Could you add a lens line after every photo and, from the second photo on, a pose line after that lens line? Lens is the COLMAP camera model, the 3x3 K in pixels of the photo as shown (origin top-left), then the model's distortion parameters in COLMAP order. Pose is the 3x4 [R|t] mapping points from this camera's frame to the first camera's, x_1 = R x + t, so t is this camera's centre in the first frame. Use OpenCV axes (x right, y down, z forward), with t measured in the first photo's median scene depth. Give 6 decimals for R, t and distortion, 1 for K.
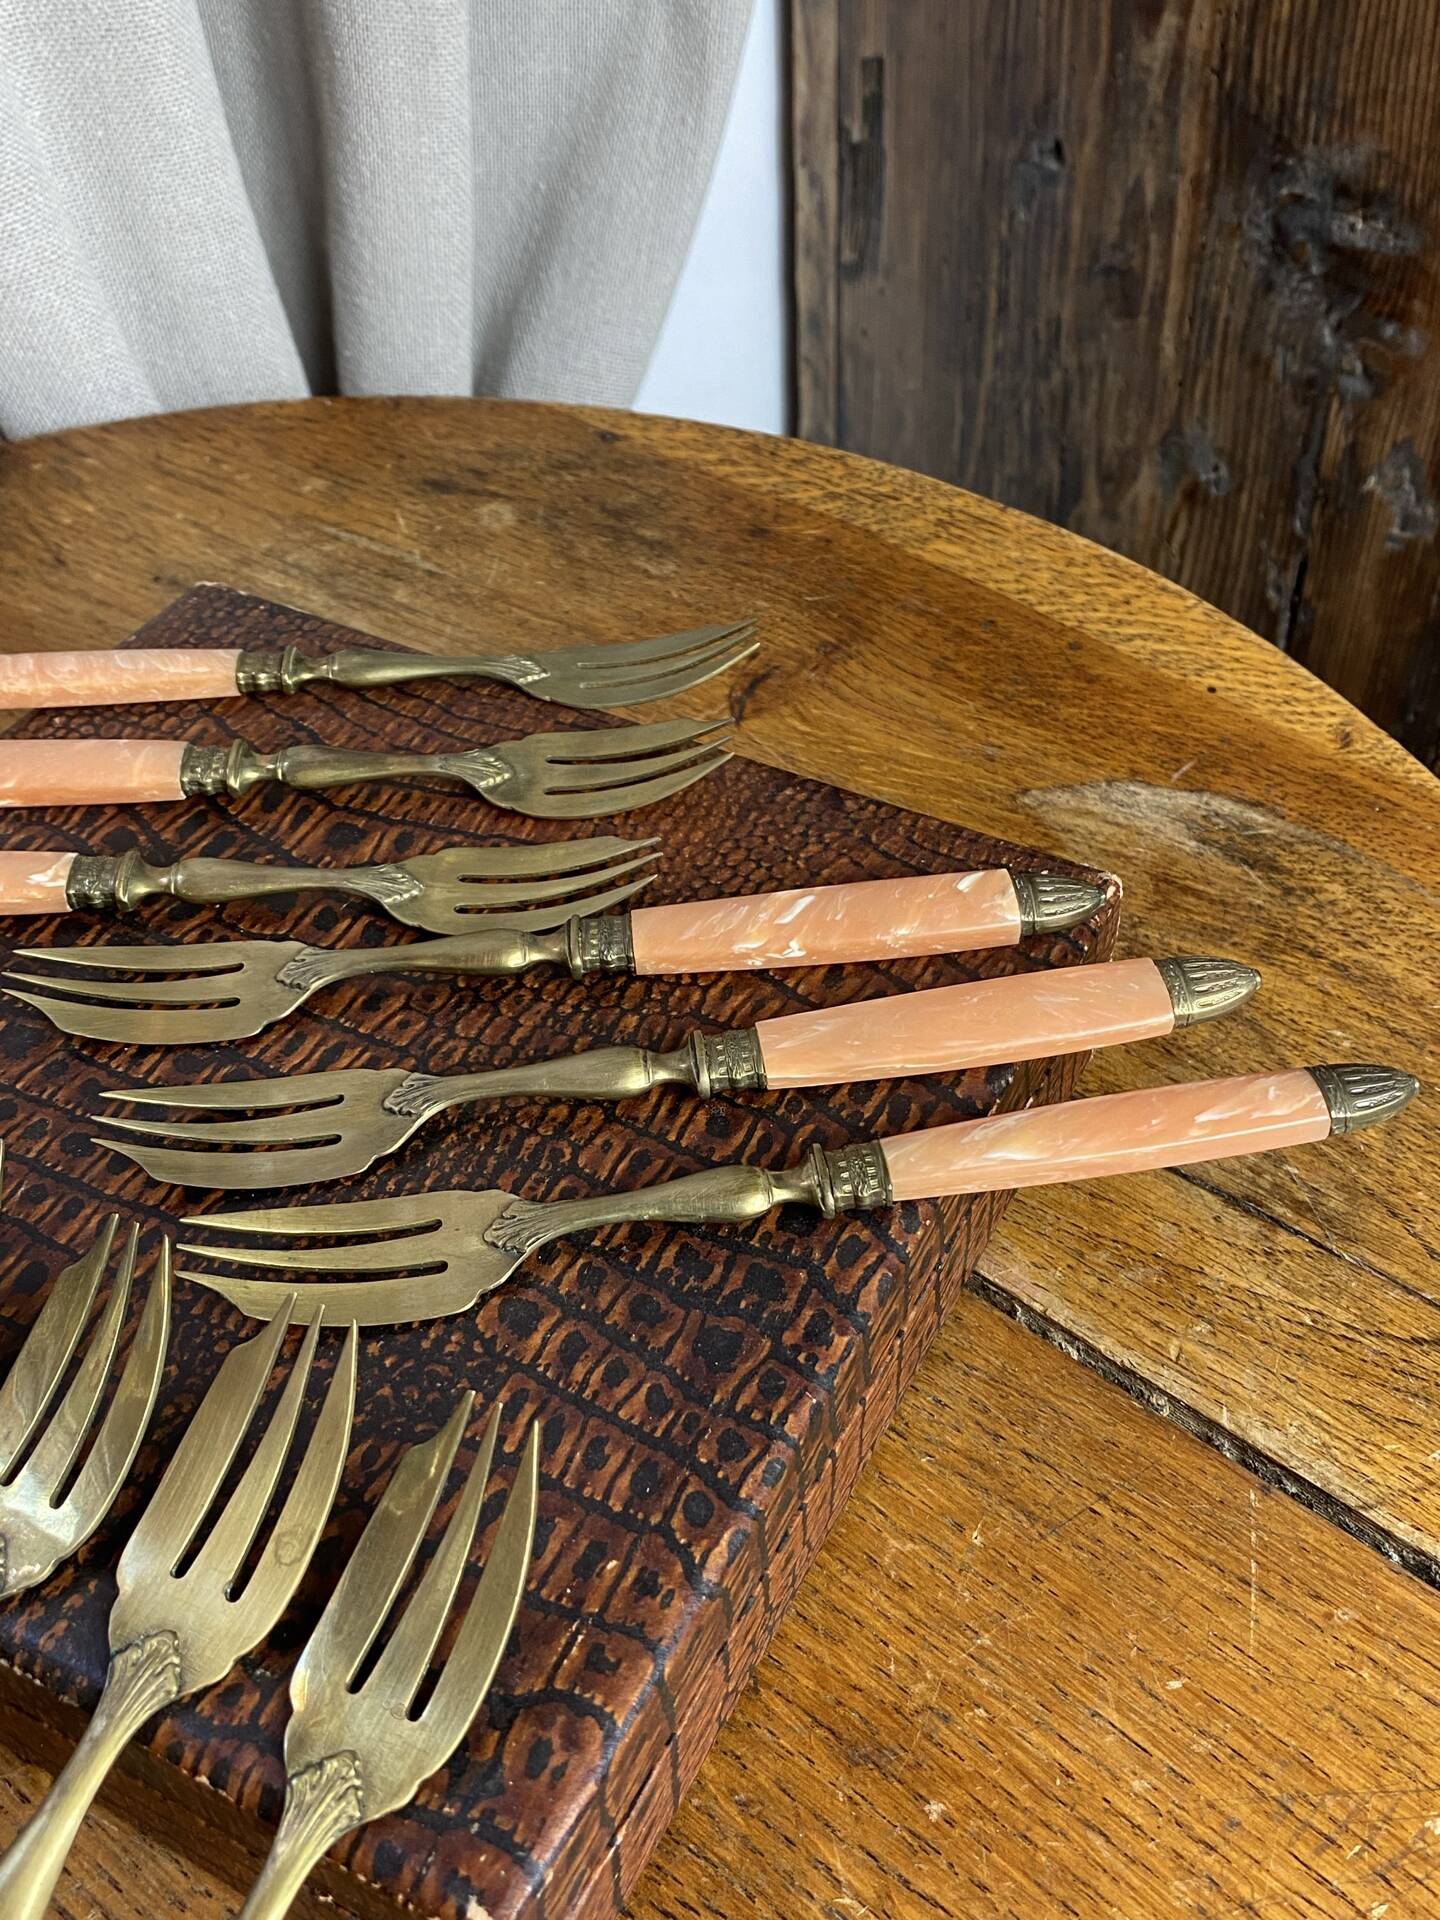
lens RADIAL K [[1895.1, 0, 721.5], [0, 1895.1, 978.8], [0, 0, 1]] dist [0.018579, 0.000000]
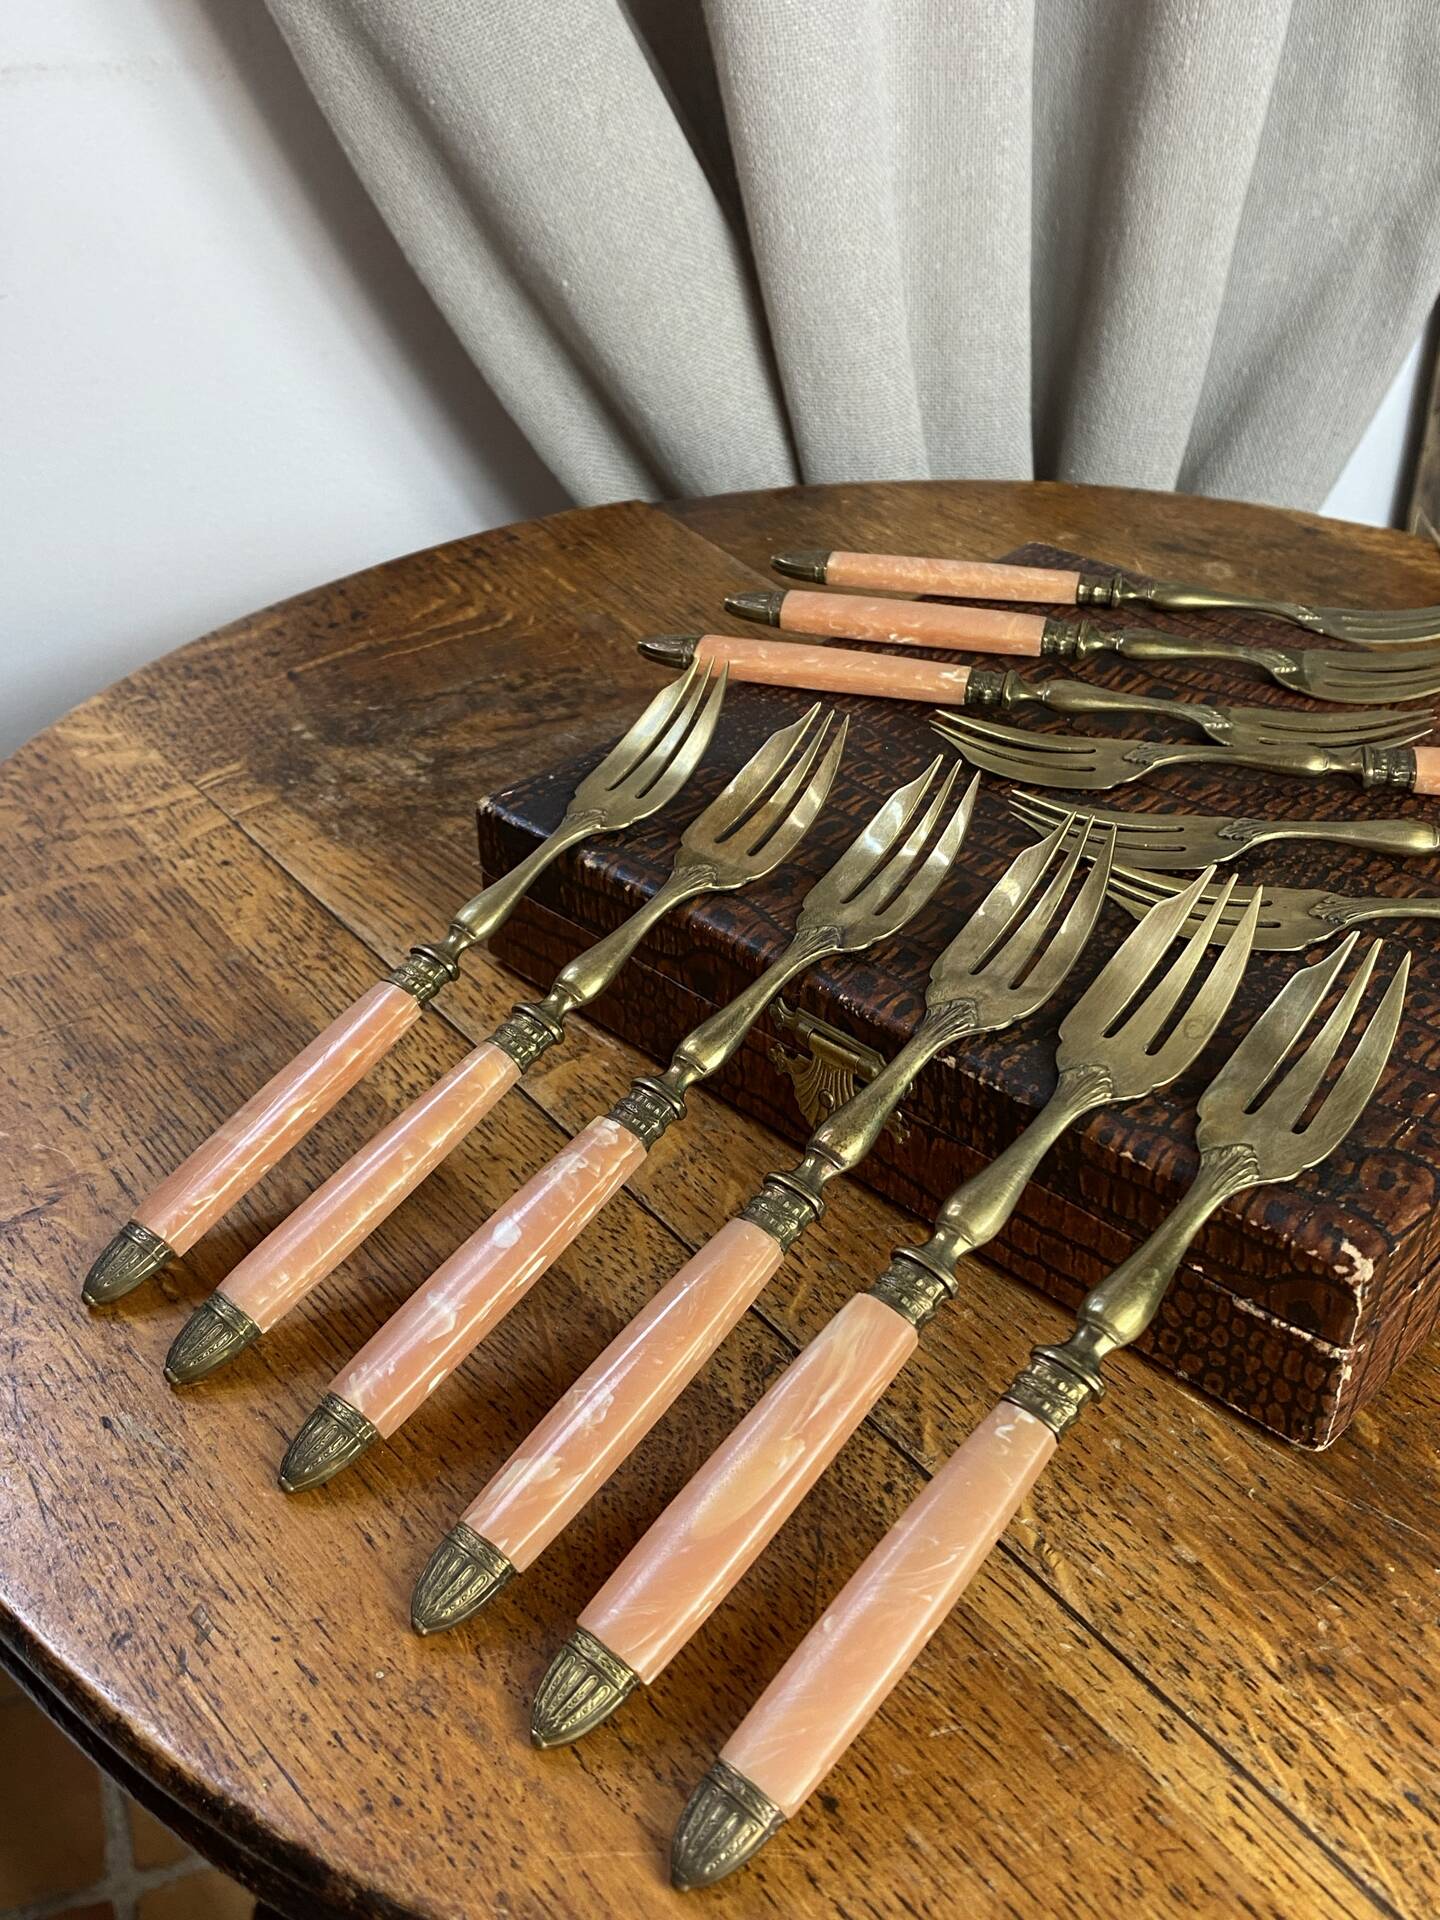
lens RADIAL K [[1895.1, 0, 717.6], [0, 1895.1, 943.1], [0, 0, 1]] dist [0.018579, 0.000000]
pose [[0.963994, 0.162556, -0.210453, -0.192857], [-0.198899, 0.966050, -0.164883, 0.365820], [0.176505, 0.200805, 0.963599, -0.267581]]
